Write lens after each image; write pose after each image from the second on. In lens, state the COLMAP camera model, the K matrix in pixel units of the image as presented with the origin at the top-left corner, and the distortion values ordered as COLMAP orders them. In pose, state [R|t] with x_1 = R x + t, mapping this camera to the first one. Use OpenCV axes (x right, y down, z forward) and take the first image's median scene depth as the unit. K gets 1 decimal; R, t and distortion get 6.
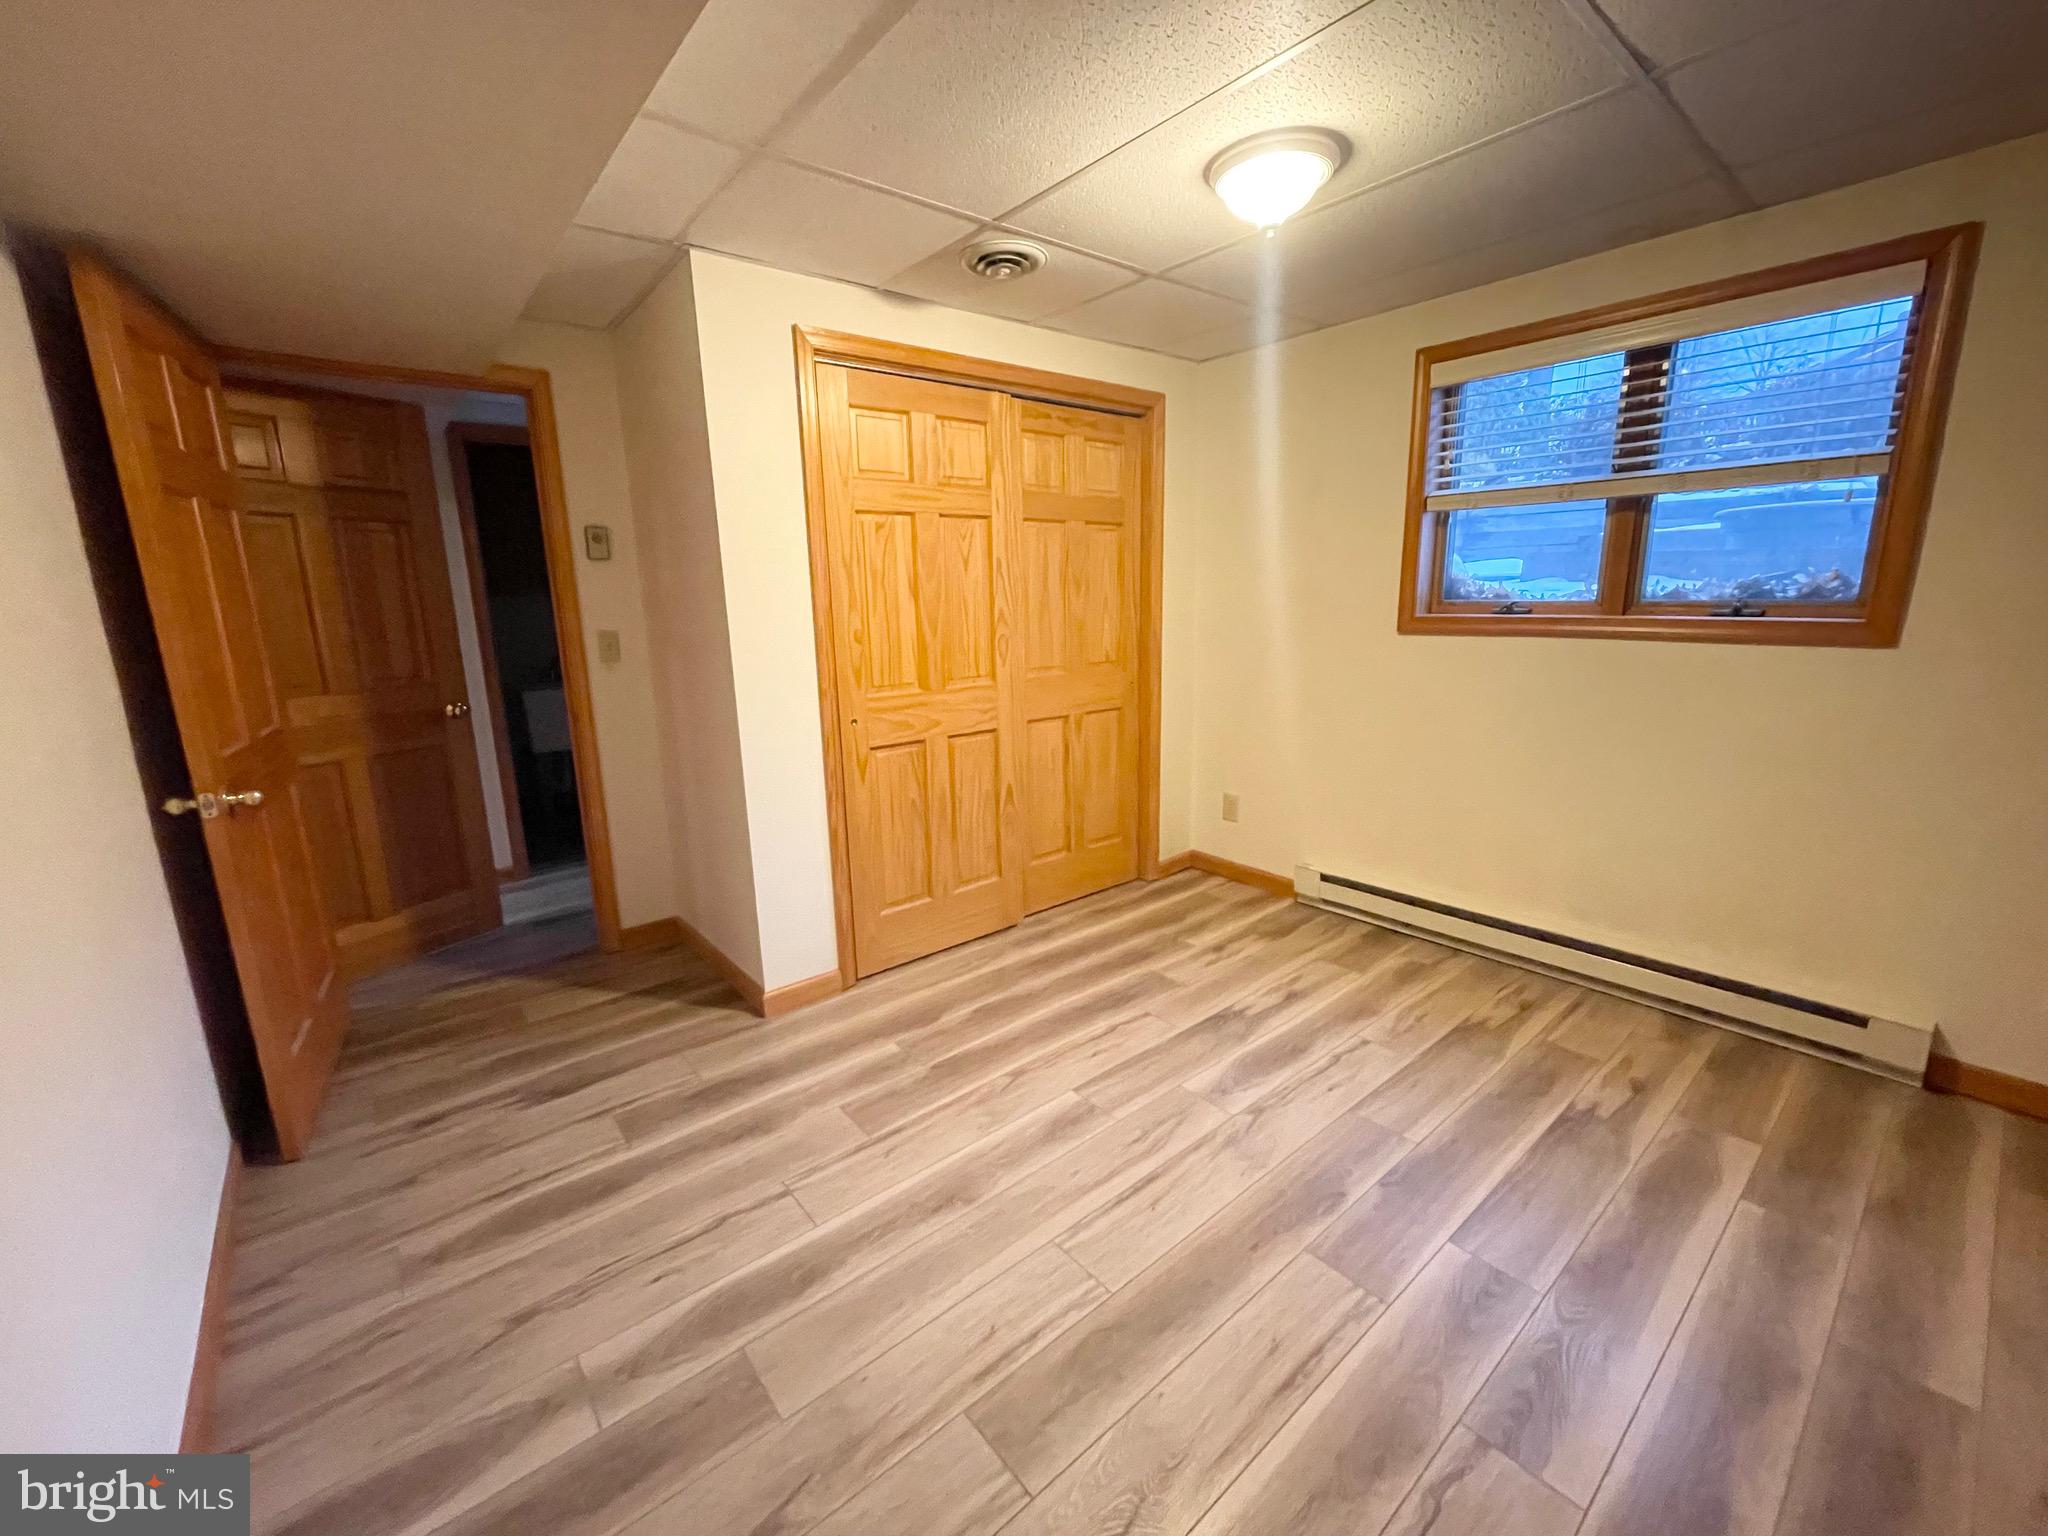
lens RADIAL K [[827.6, 0, 1027.3], [0, 827.6, 770.0], [0, 0, 1]] dist [0.002181, -0.000039]
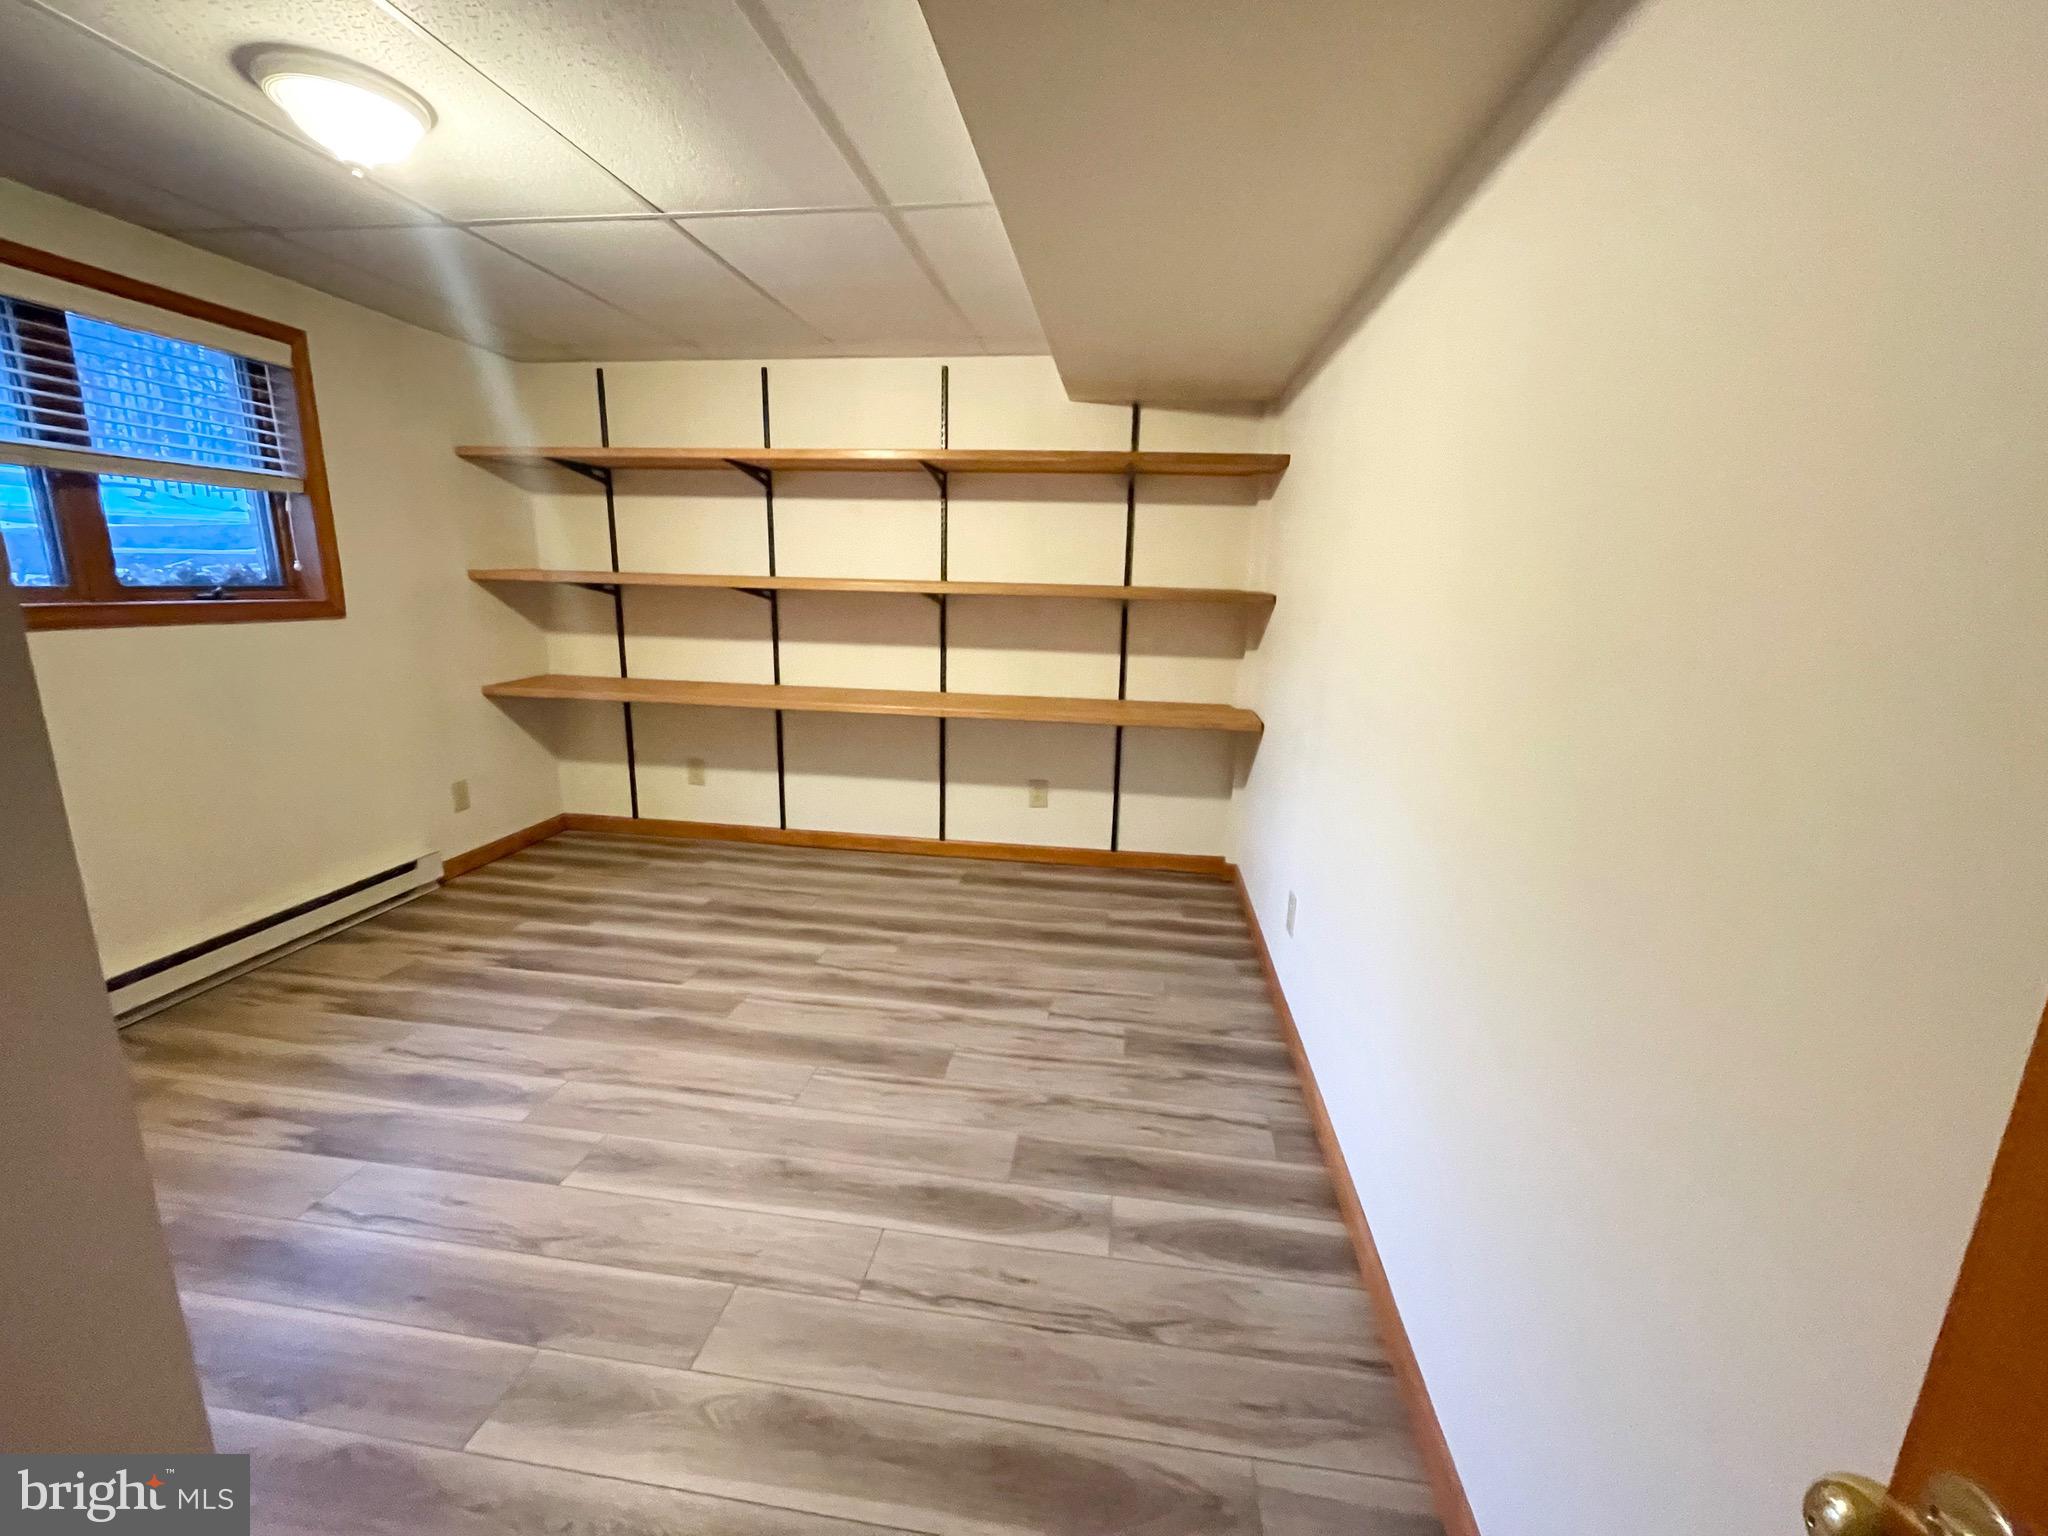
lens RADIAL K [[827.6, 0, 1019.0], [0, 827.6, 768.2], [0, 0, 1]] dist [0.002181, -0.000039]
pose [[-0.677559, -0.154888, 0.718974, -0.843539], [0.148313, 0.928715, 0.339842, -0.221759], [-0.720359, 0.336896, -0.606287, 1.118434]]
